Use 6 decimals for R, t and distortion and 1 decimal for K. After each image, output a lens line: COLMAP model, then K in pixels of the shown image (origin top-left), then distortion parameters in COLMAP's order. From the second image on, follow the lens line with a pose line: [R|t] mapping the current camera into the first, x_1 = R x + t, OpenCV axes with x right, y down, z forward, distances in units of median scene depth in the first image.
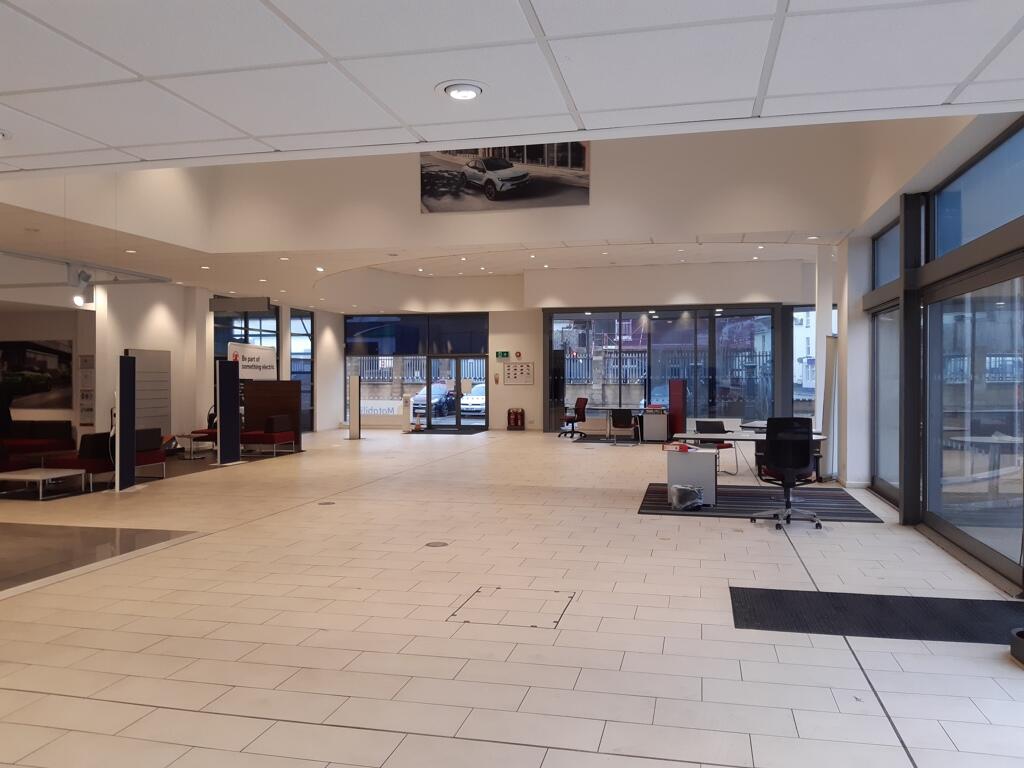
lens RADIAL K [[791.7, 0, 521.2], [0, 791.7, 383.9], [0, 0, 1]] dist [0.058854, -0.113501]
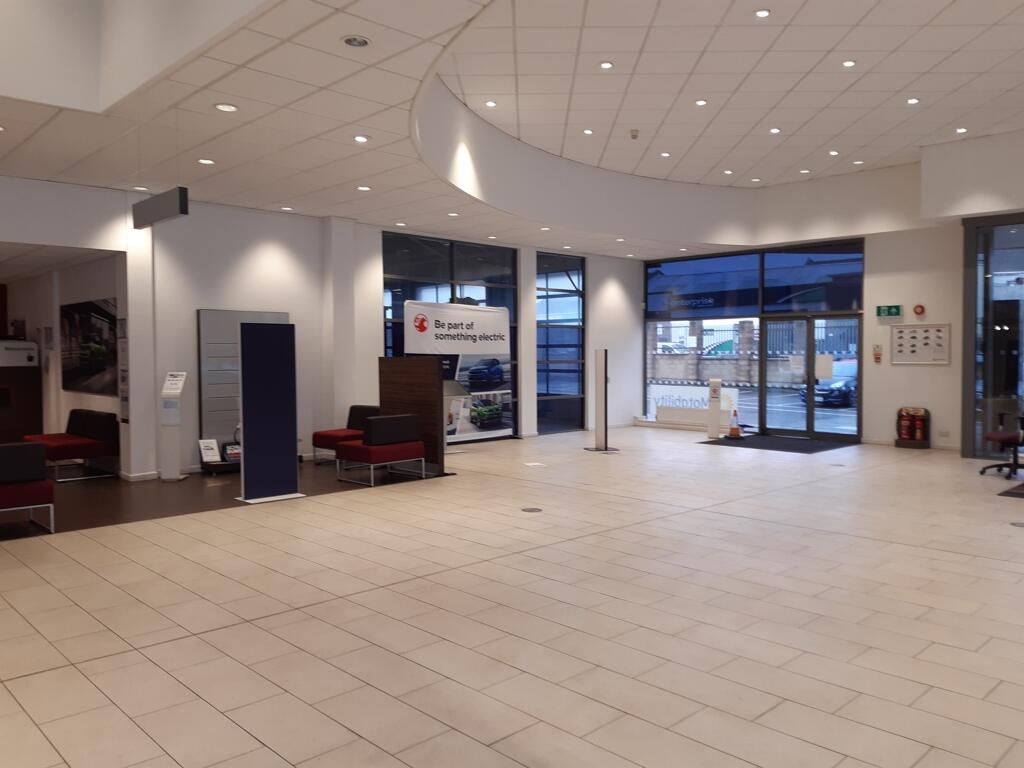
lens RADIAL K [[791.7, 0, 519.7], [0, 791.7, 384.5], [0, 0, 1]] dist [0.058854, -0.113501]
pose [[0.836000, 0.021943, -0.548291, 0.102265], [-0.004798, 0.999454, 0.032683, -0.003574], [0.548709, -0.024692, 0.835649, 0.571074]]
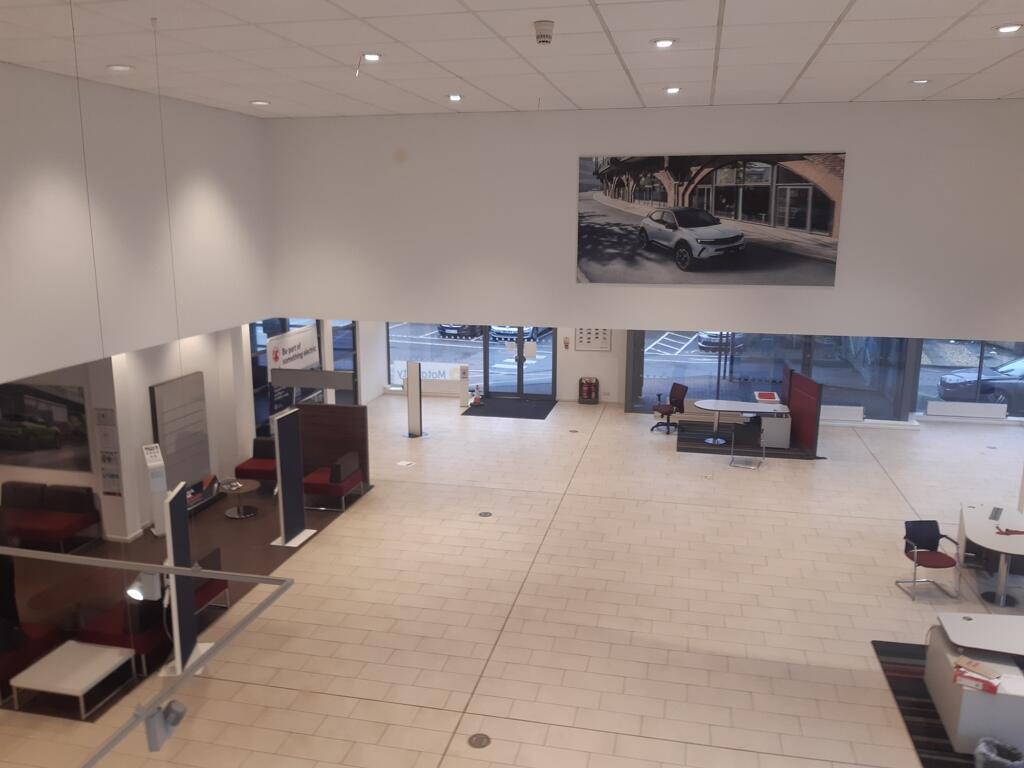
lens RADIAL K [[791.7, 0, 516.0], [0, 791.7, 377.2], [0, 0, 1]] dist [0.058854, -0.113501]
pose [[0.999963, 0.003135, 0.007983, -0.139229], [-0.004591, 0.981873, 0.189485, -0.199151], [-0.007244, -0.189515, 0.981851, 0.223124]]
